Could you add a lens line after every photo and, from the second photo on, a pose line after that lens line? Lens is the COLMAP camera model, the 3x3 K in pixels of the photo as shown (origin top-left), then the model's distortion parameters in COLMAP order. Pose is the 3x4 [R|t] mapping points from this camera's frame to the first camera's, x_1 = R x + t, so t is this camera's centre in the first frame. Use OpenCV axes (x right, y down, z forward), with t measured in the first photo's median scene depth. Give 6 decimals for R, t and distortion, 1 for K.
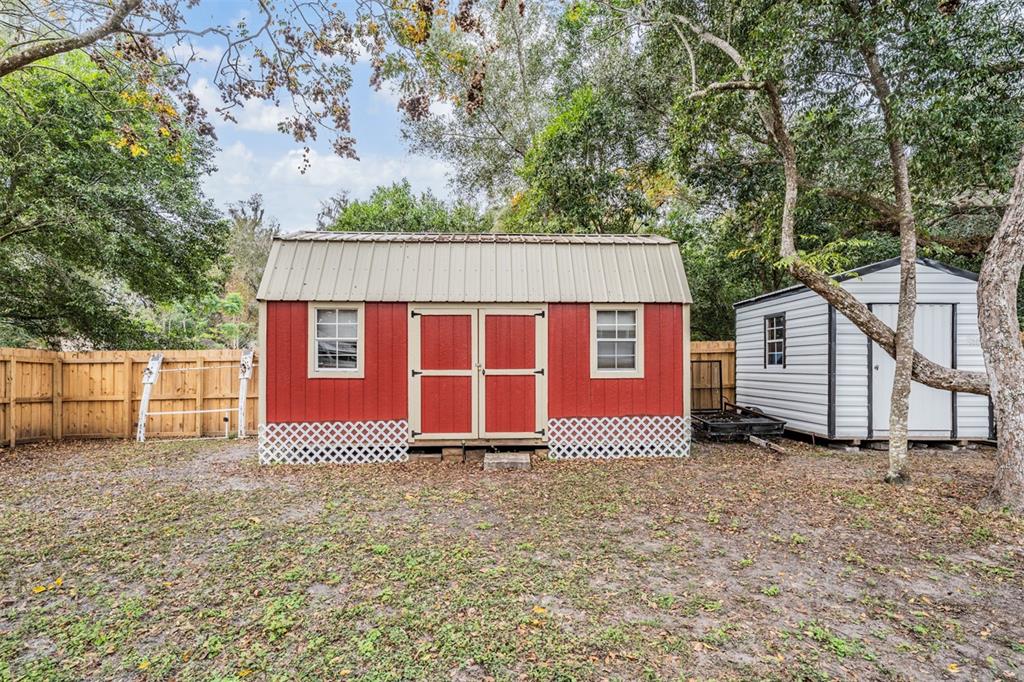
lens RADIAL K [[515.5, 0, 529.4], [0, 515.5, 360.7], [0, 0, 1]] dist [0.000468, 0.000228]
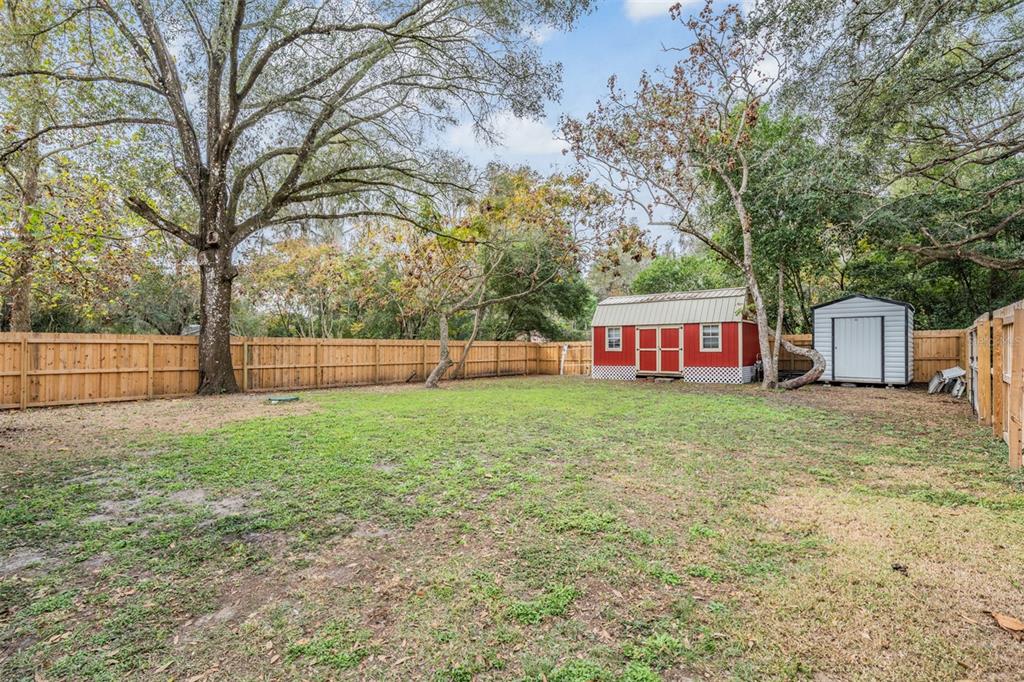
lens RADIAL K [[515.5, 0, 512.3], [0, 515.5, 343.2], [0, 0, 1]] dist [0.000468, 0.000228]
pose [[0.738884, -0.006606, -0.673801, 1.166296], [0.002383, 0.999971, -0.007191, 0.007143], [0.673829, 0.003707, 0.738878, -1.559294]]
